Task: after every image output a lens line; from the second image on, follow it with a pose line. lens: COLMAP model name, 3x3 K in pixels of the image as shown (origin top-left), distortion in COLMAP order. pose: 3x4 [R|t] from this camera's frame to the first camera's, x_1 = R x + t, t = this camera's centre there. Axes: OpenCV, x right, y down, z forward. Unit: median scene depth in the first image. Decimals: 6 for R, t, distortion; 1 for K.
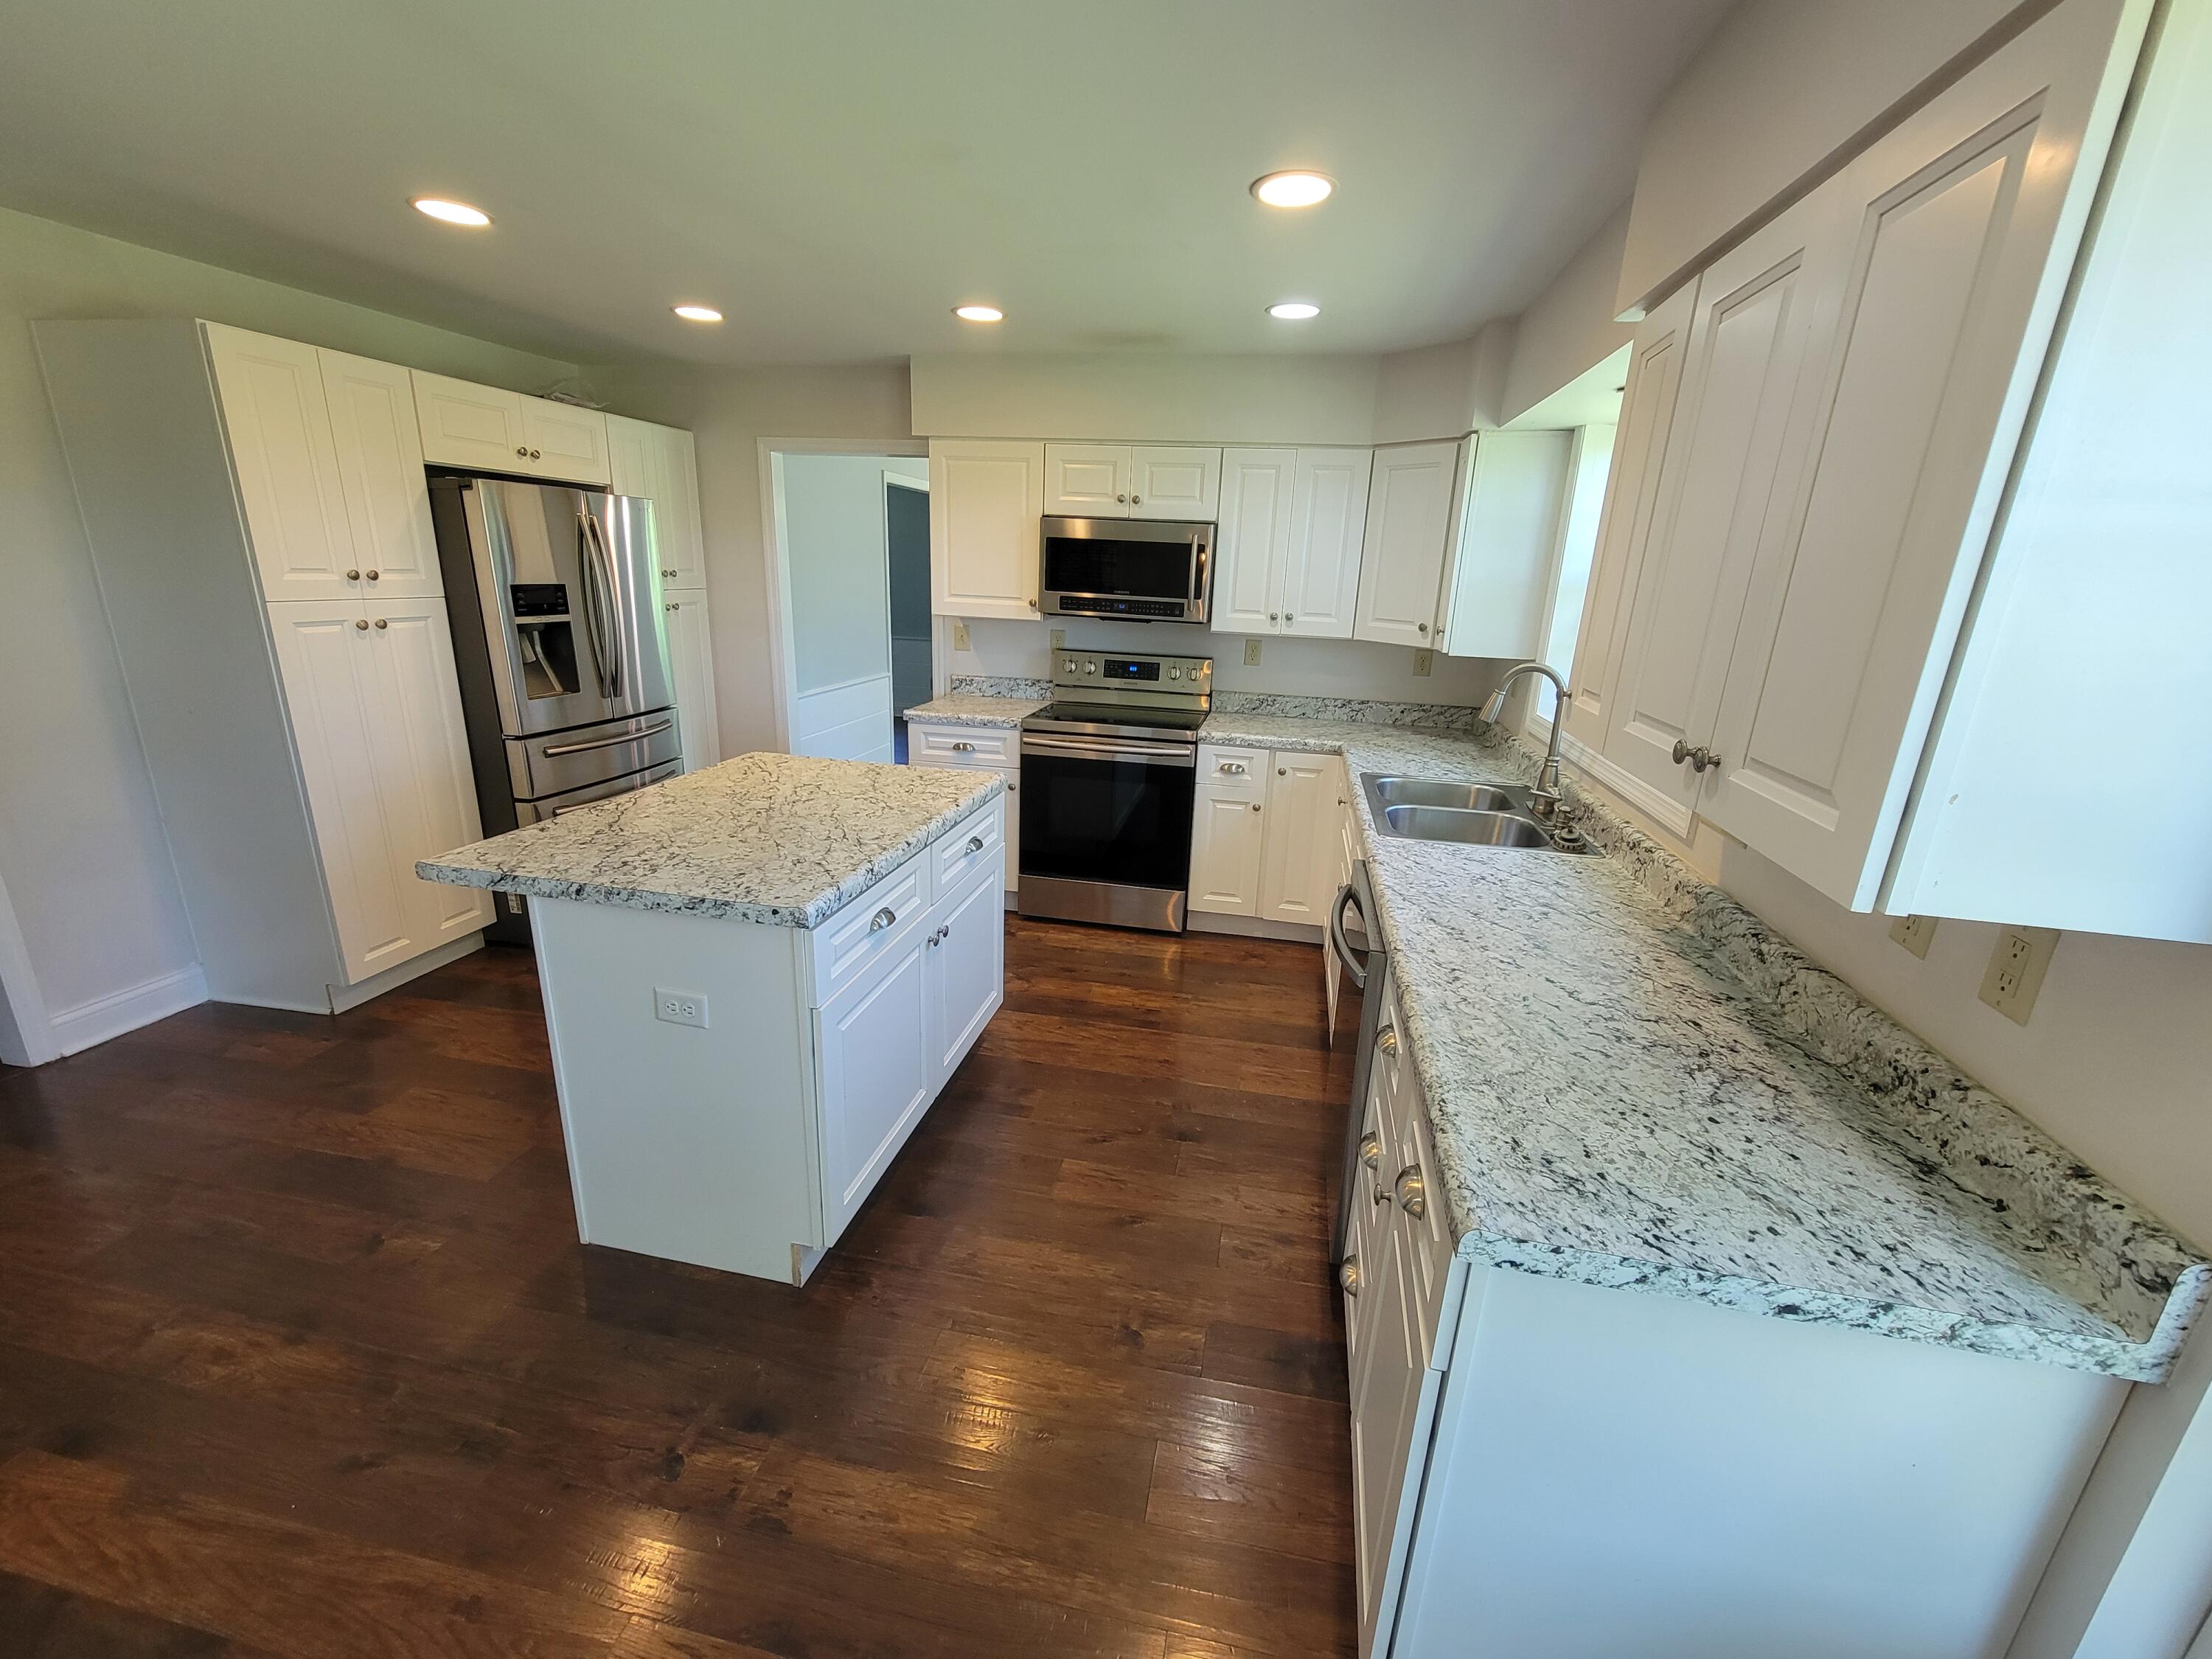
lens RADIAL K [[893.5, 0, 1116.1], [0, 893.5, 838.1], [0, 0, 1]] dist [-0.001218, 0.000090]
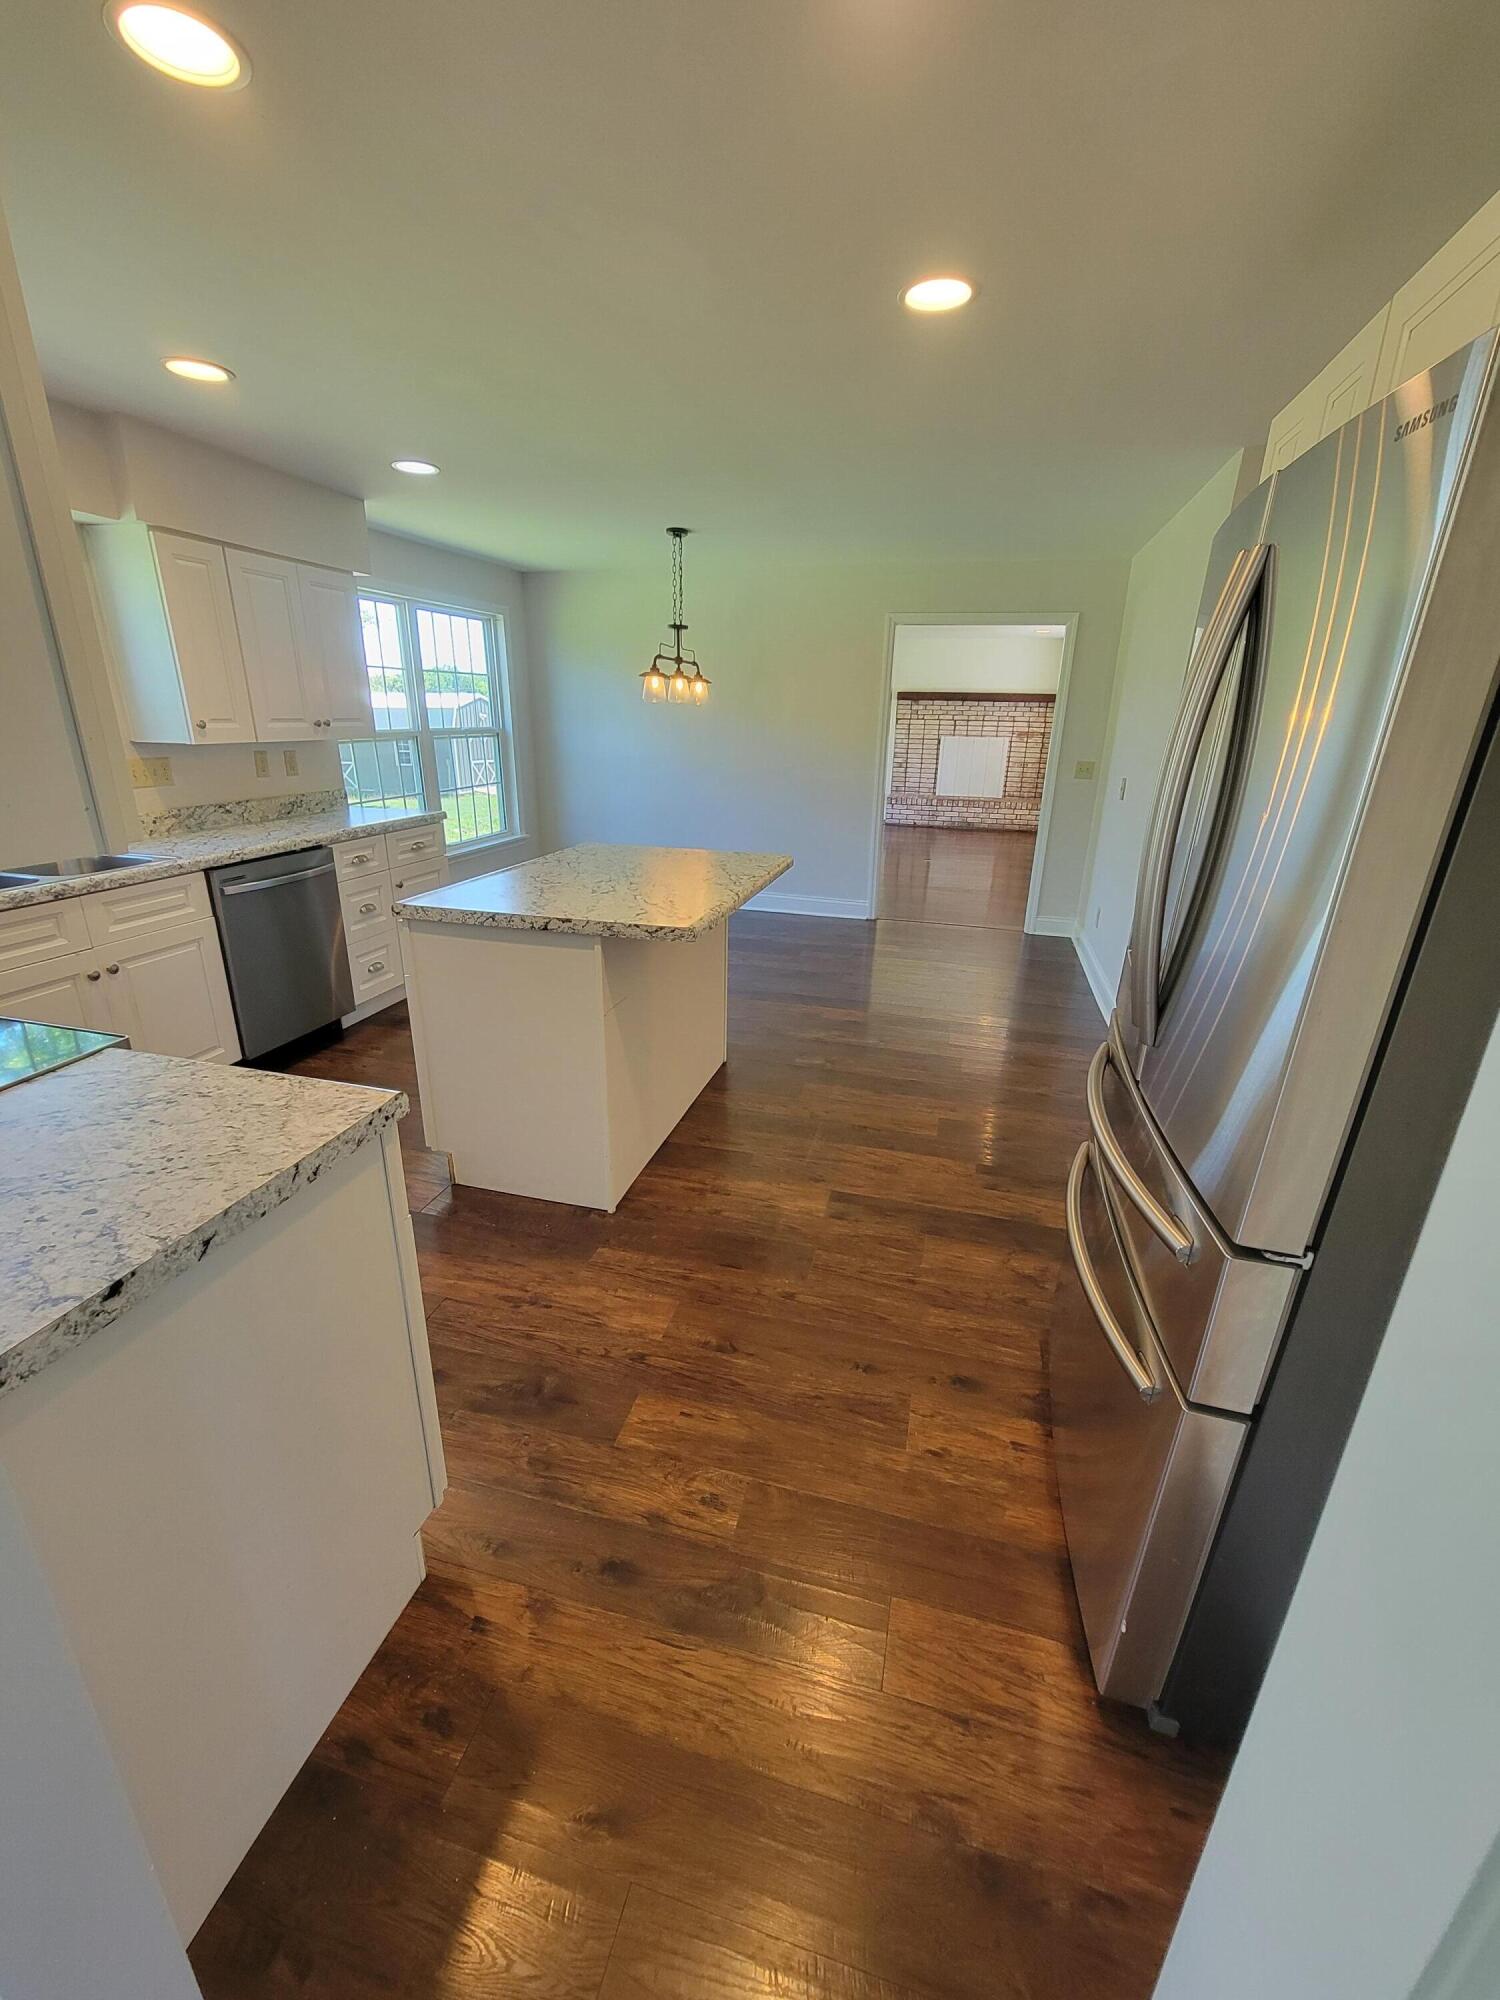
lens RADIAL K [[820.0, 0, 747.7], [0, 820.0, 1002.7], [0, 0, 1]] dist [-0.002560, 0.000108]
pose [[-0.995848, -0.079254, 0.044788, -0.484278], [-0.036913, 0.801284, 0.597144, -0.459805], [-0.083214, 0.593012, -0.800883, 1.568796]]
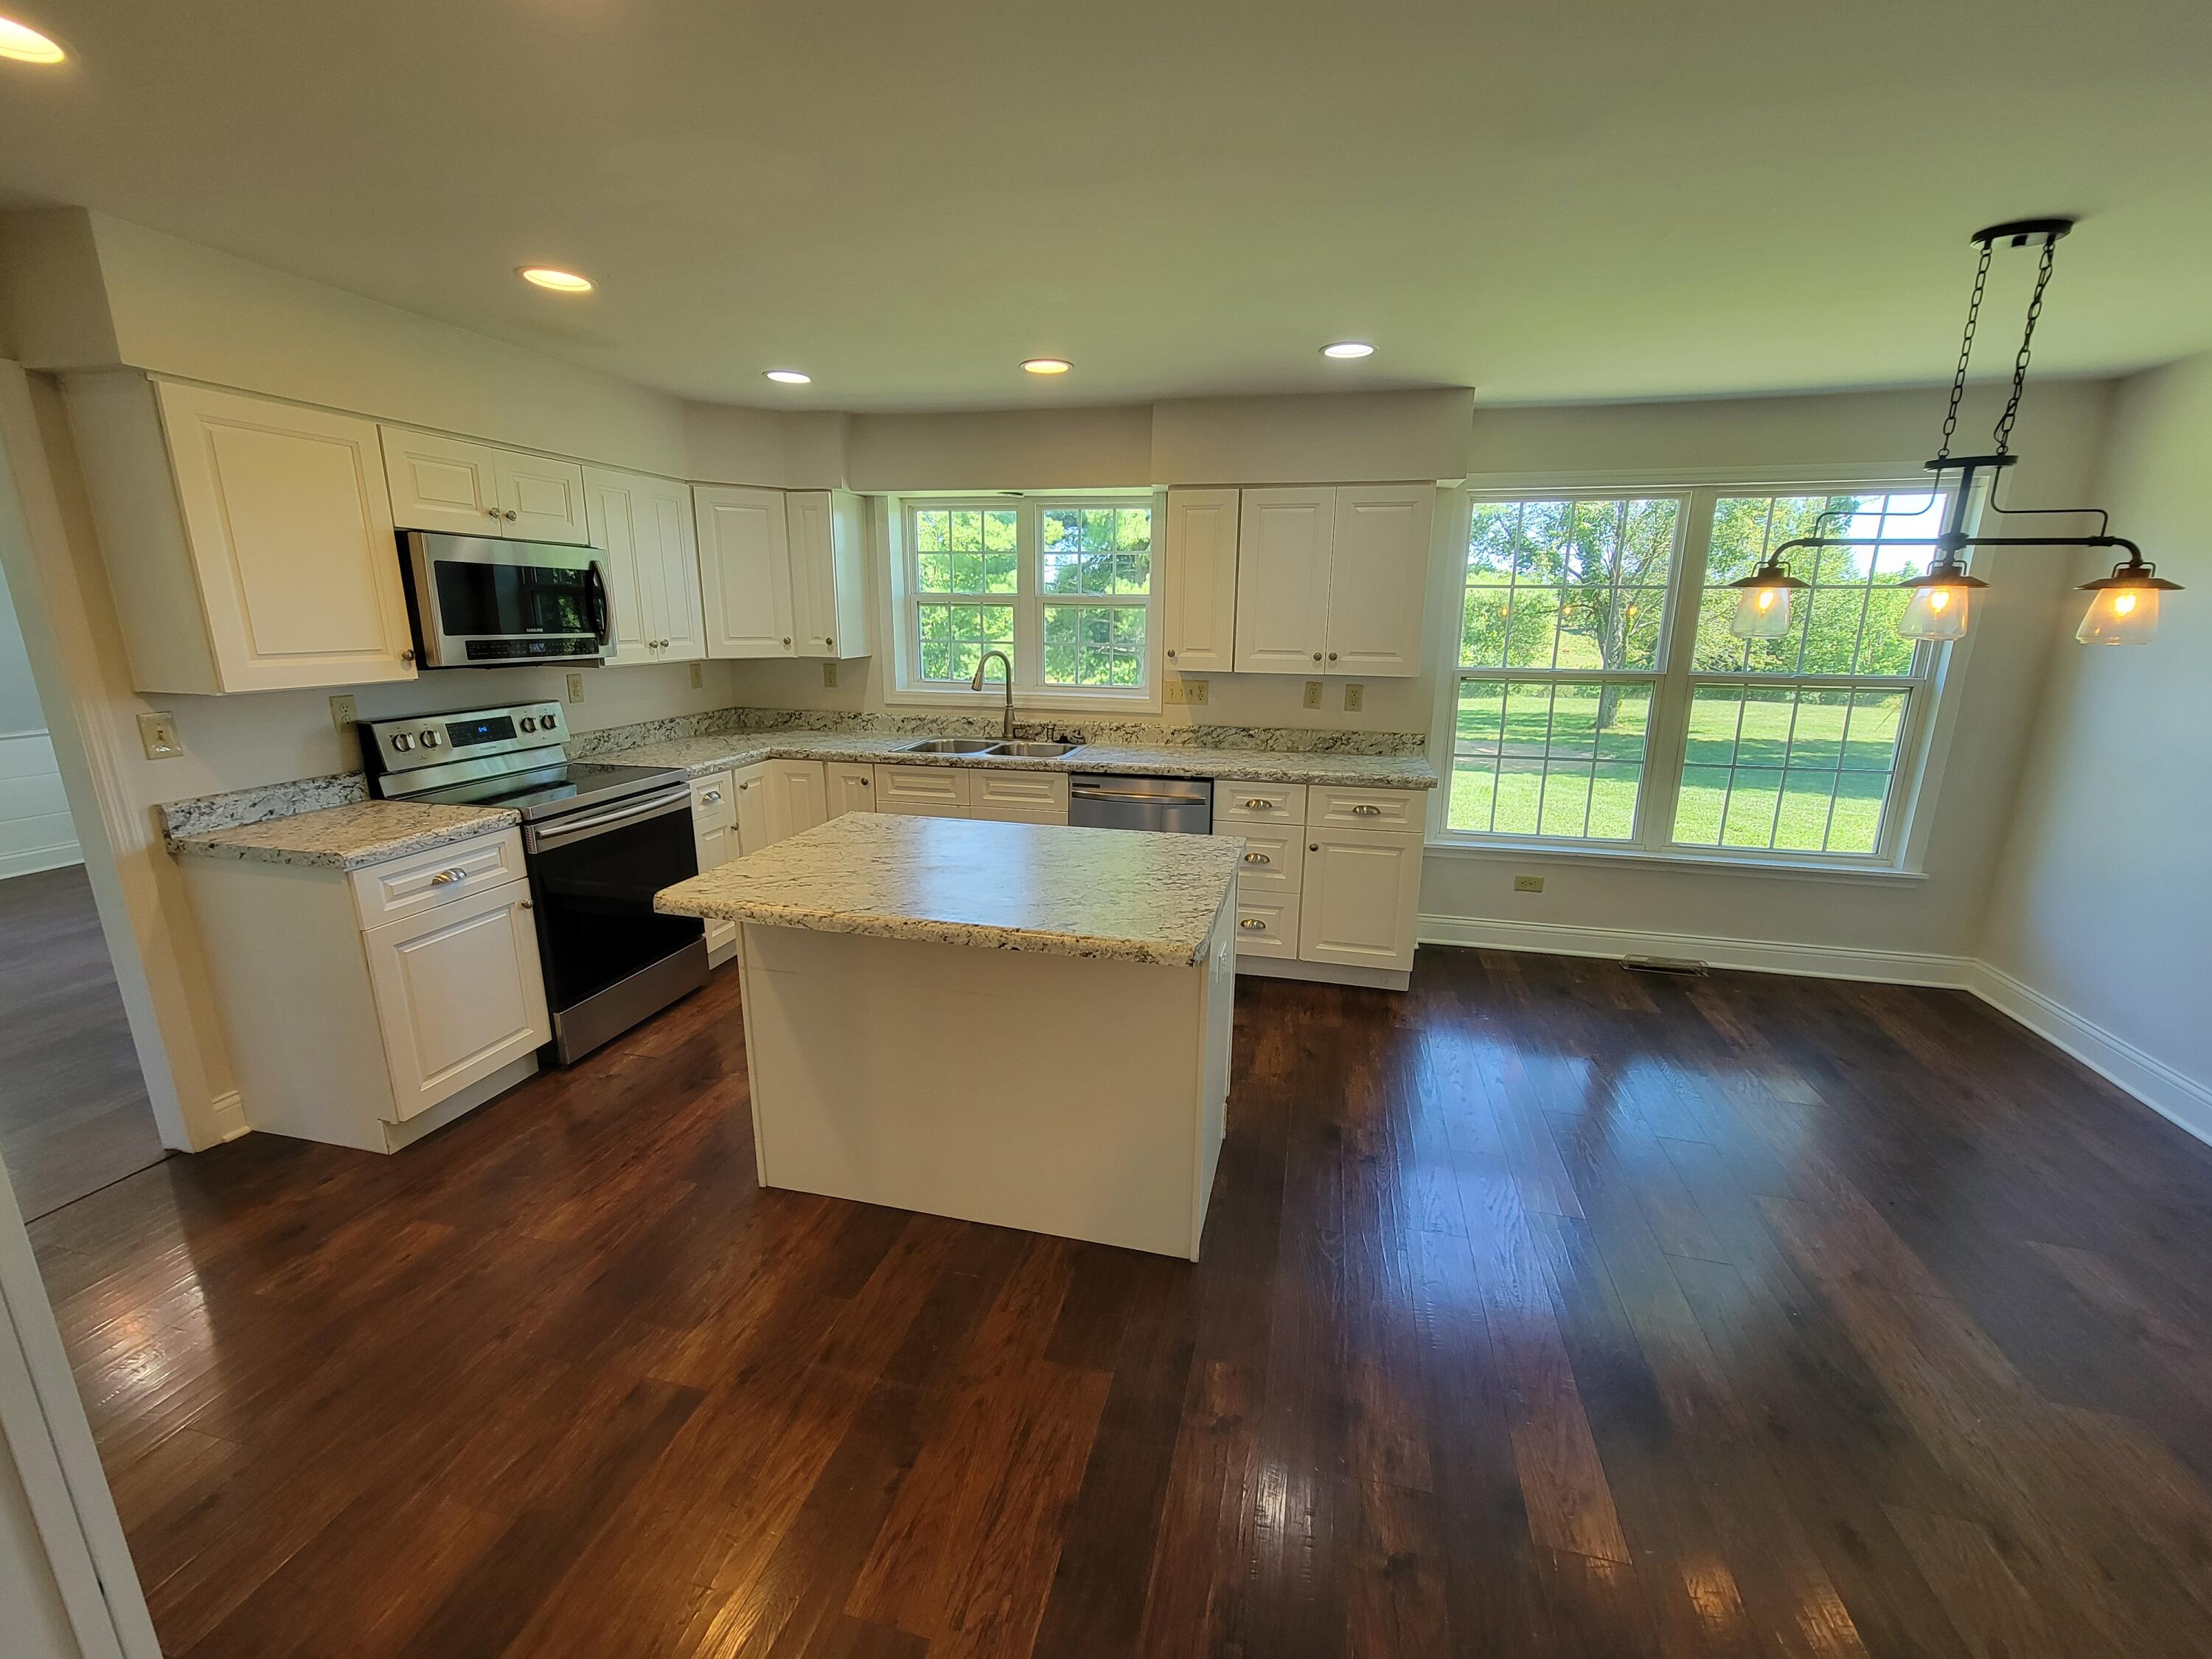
lens RADIAL K [[907.0, 0, 1110.4], [0, 907.0, 827.7], [0, 0, 1]] dist [-0.002560, 0.000108]
pose [[0.044198, -0.275438, 0.960302, -1.005951], [0.284939, 0.924790, 0.252138, -0.212259], [-0.957526, 0.262484, 0.119357, 0.570986]]
